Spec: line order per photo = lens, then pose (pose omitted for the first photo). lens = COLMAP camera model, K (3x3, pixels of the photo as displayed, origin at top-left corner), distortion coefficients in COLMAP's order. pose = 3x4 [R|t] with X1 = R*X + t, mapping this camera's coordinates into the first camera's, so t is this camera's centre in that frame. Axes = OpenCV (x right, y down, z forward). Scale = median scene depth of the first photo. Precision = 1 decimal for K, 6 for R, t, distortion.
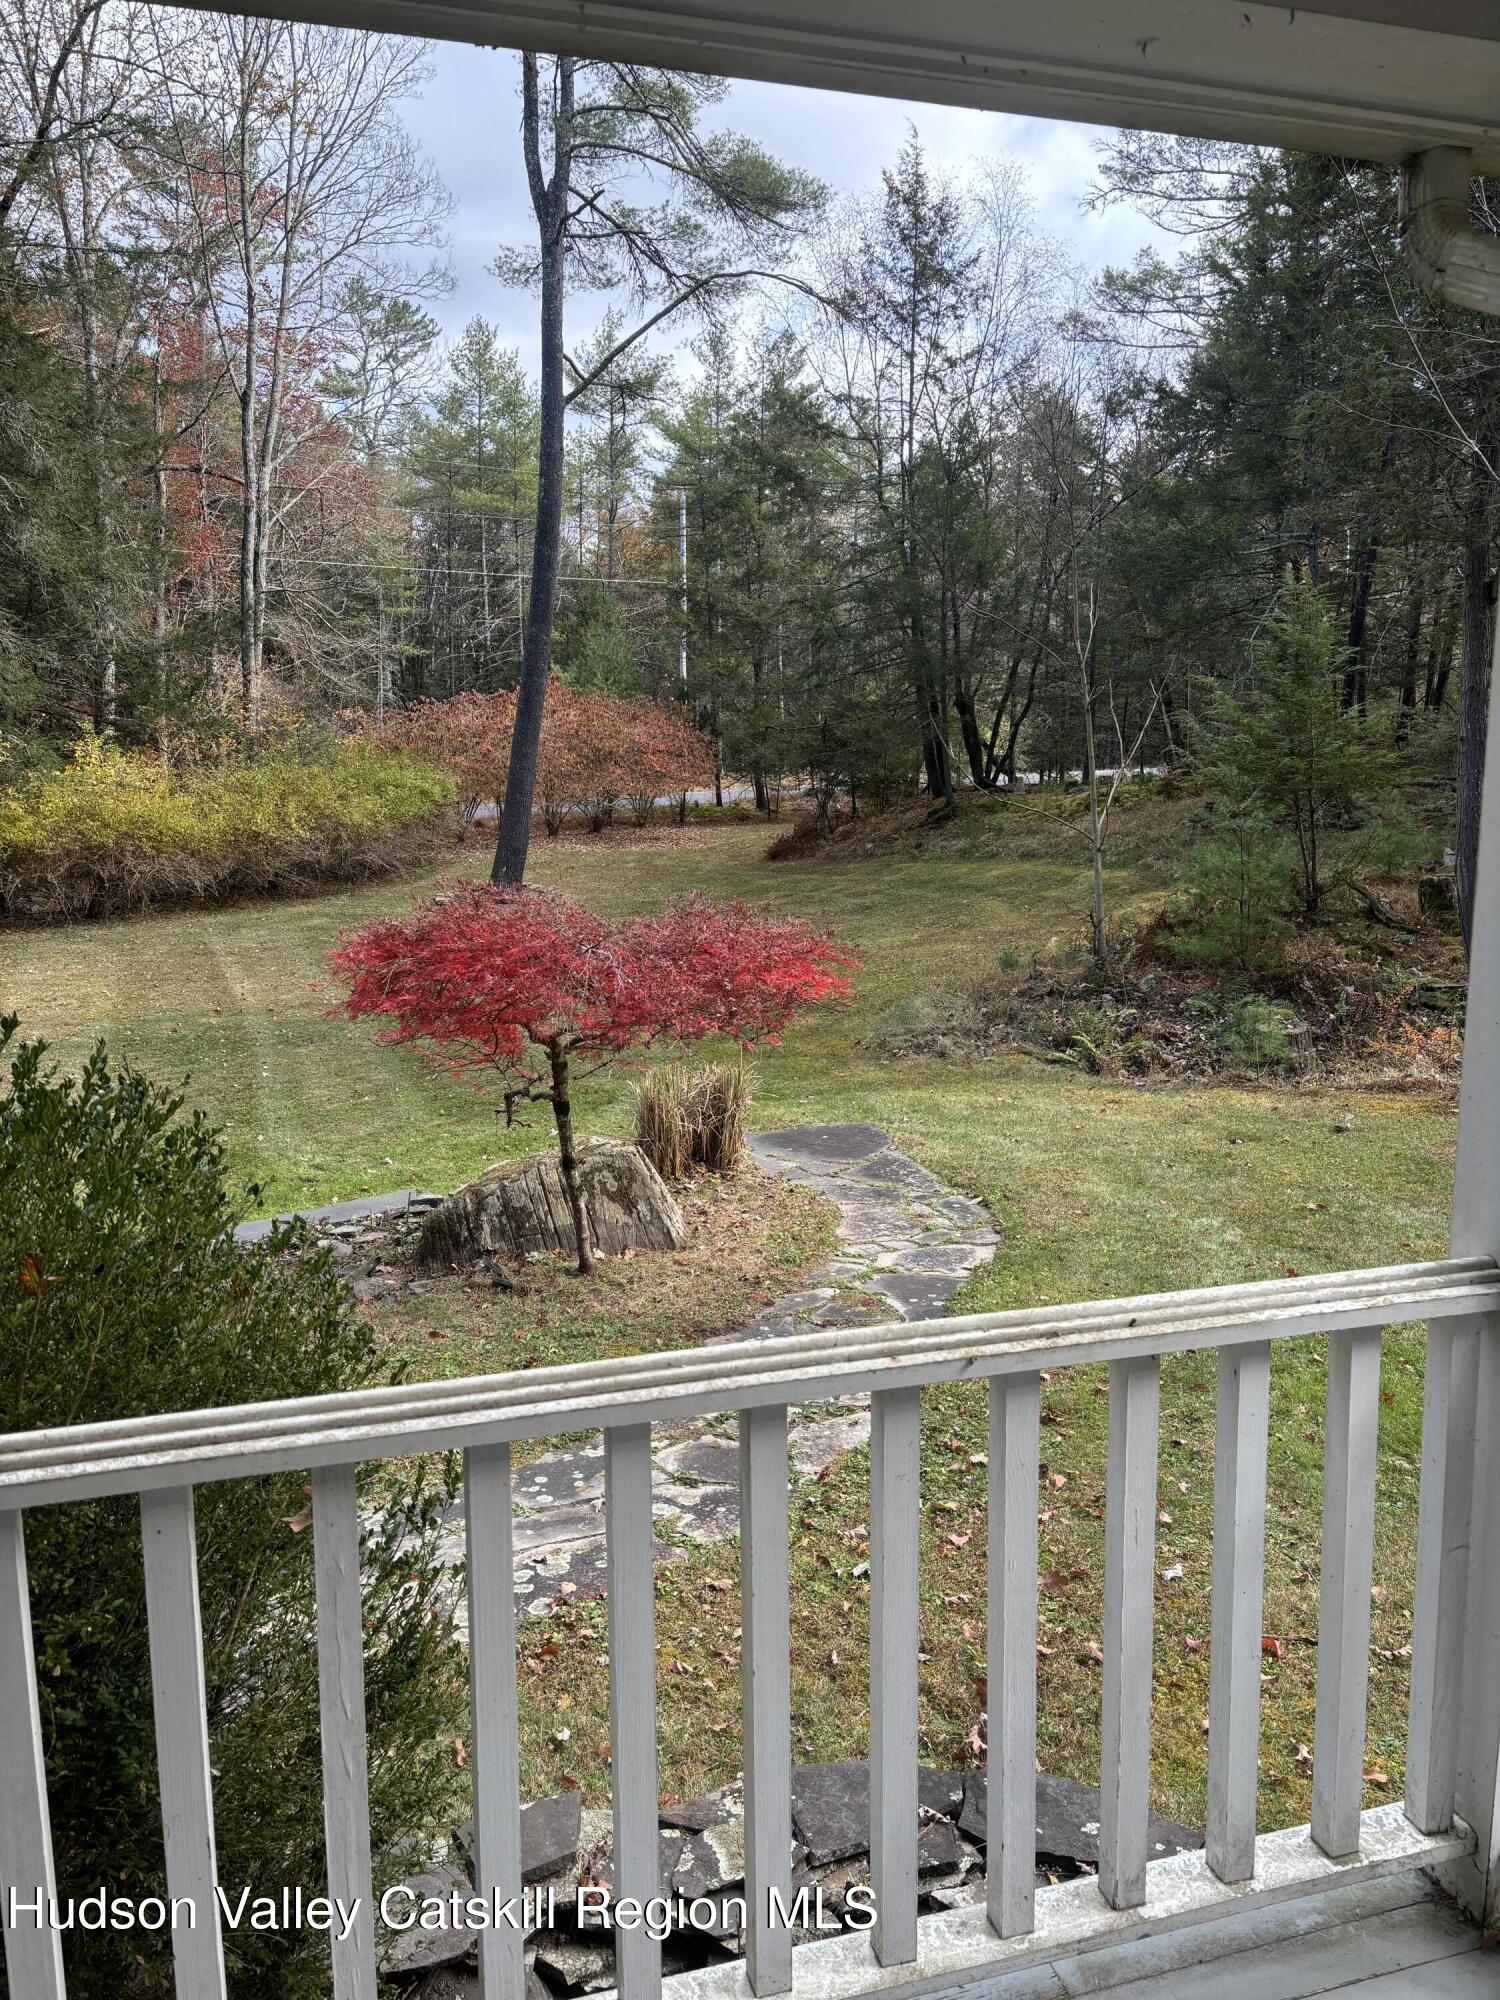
lens RADIAL K [[1564.6, 0, 746.0], [0, 1564.6, 941.6], [0, 0, 1]] dist [0.140632, -0.171487]
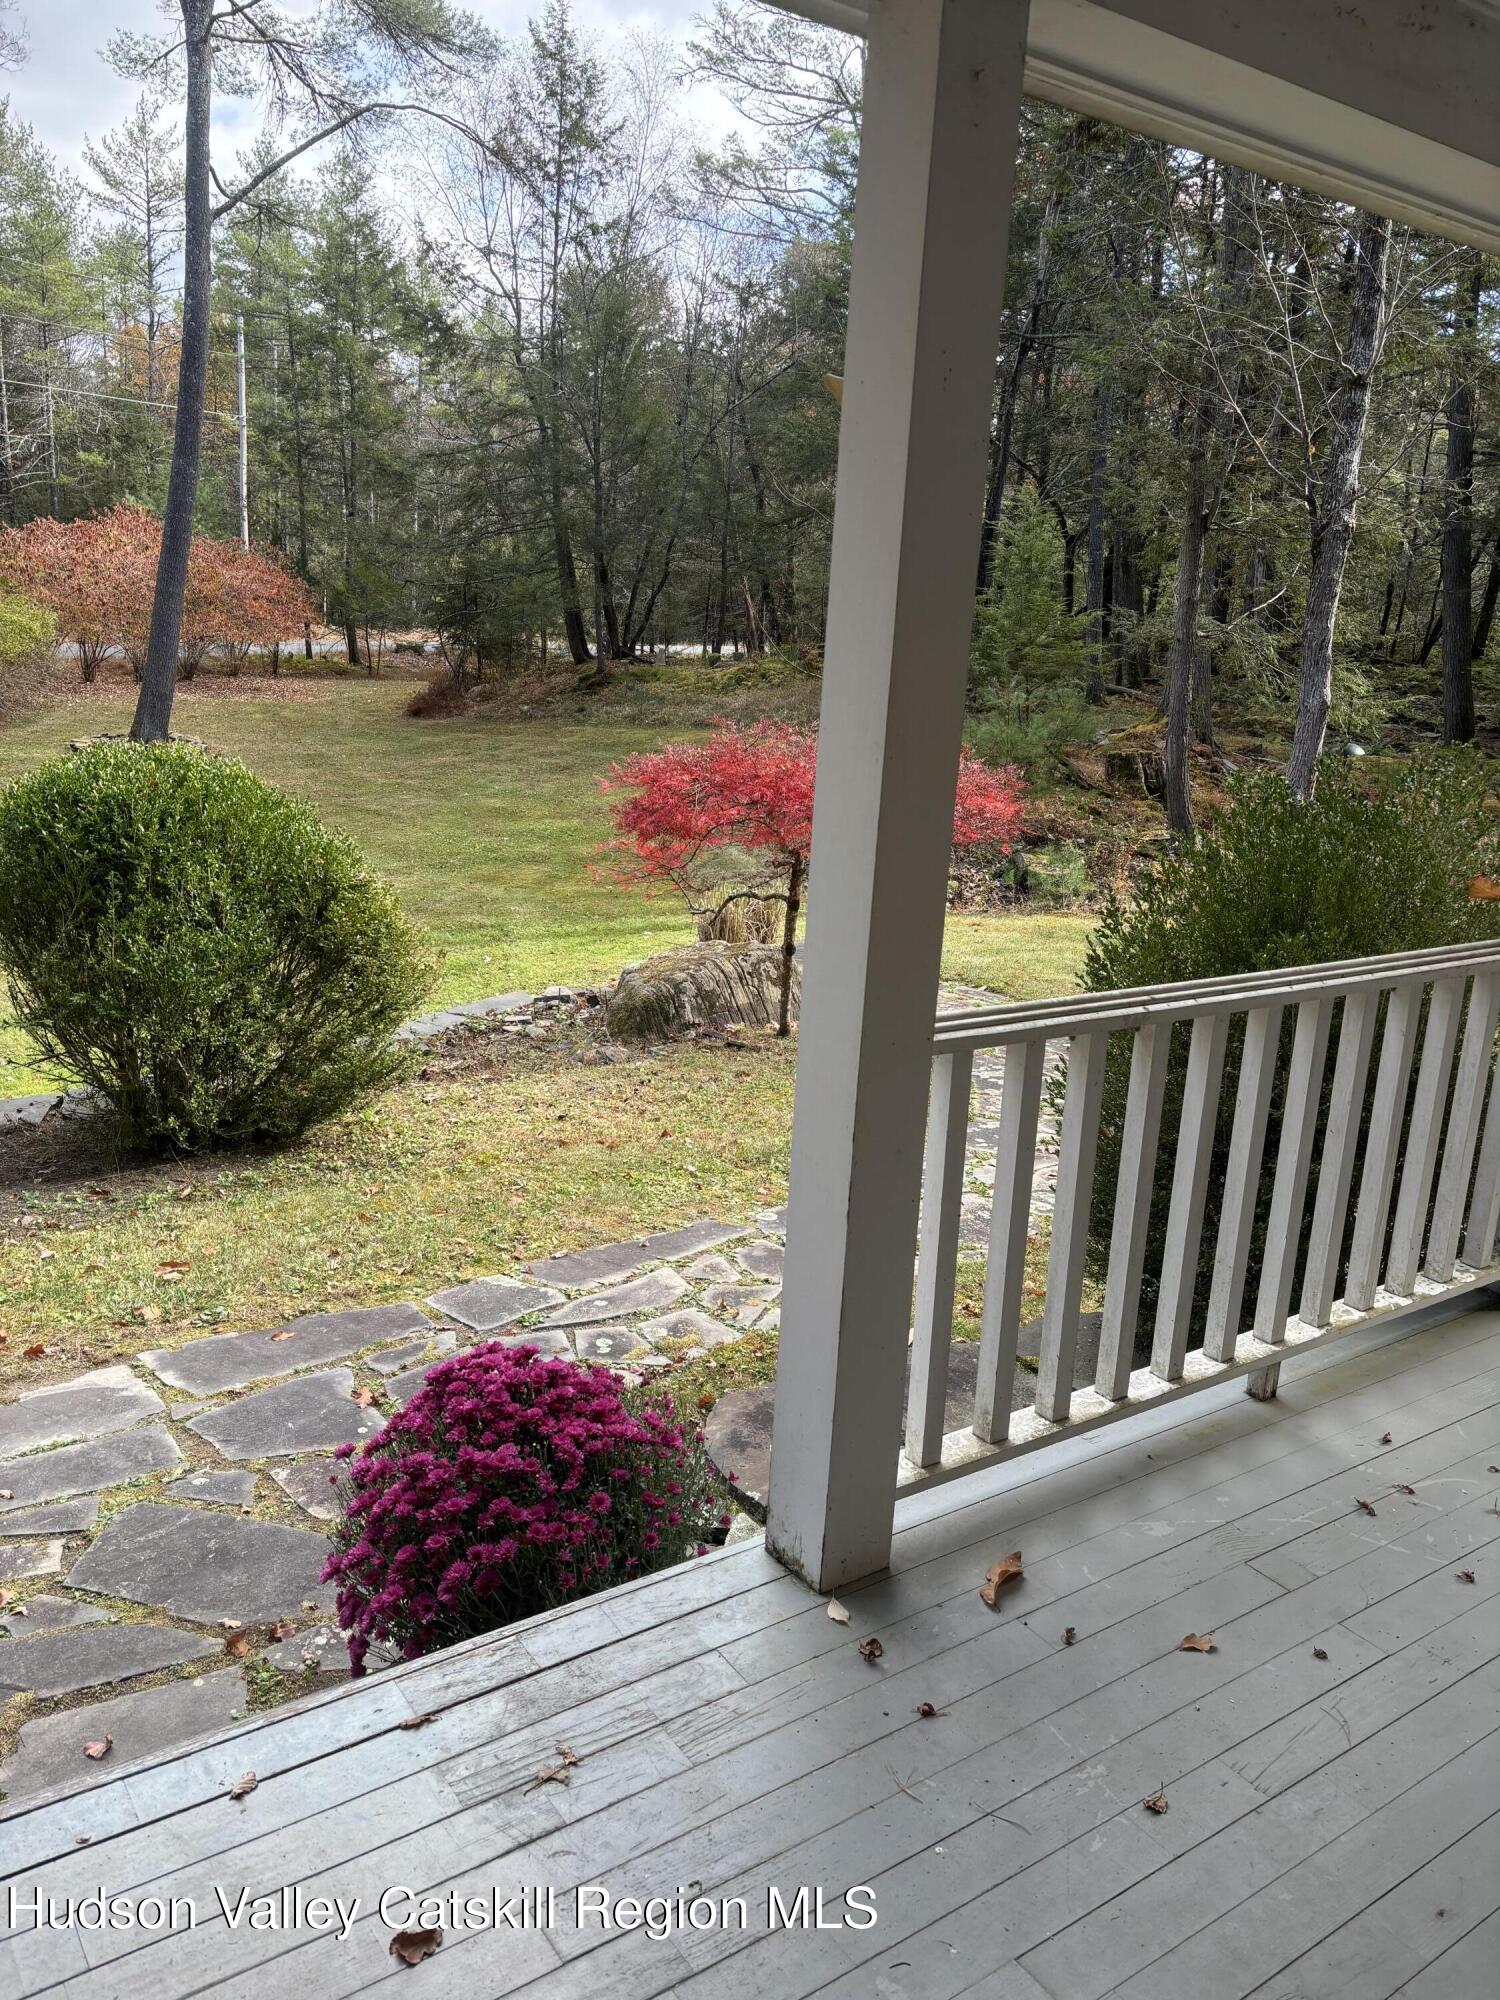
lens RADIAL K [[1564.6, 0, 746.0], [0, 1564.6, 941.6], [0, 0, 1]] dist [0.140632, -0.171487]
pose [[0.949480, -0.003998, 0.313801, -0.102411], [-0.021751, 0.996676, 0.078512, 0.007146], [-0.313072, -0.081371, 0.946237, -0.032514]]
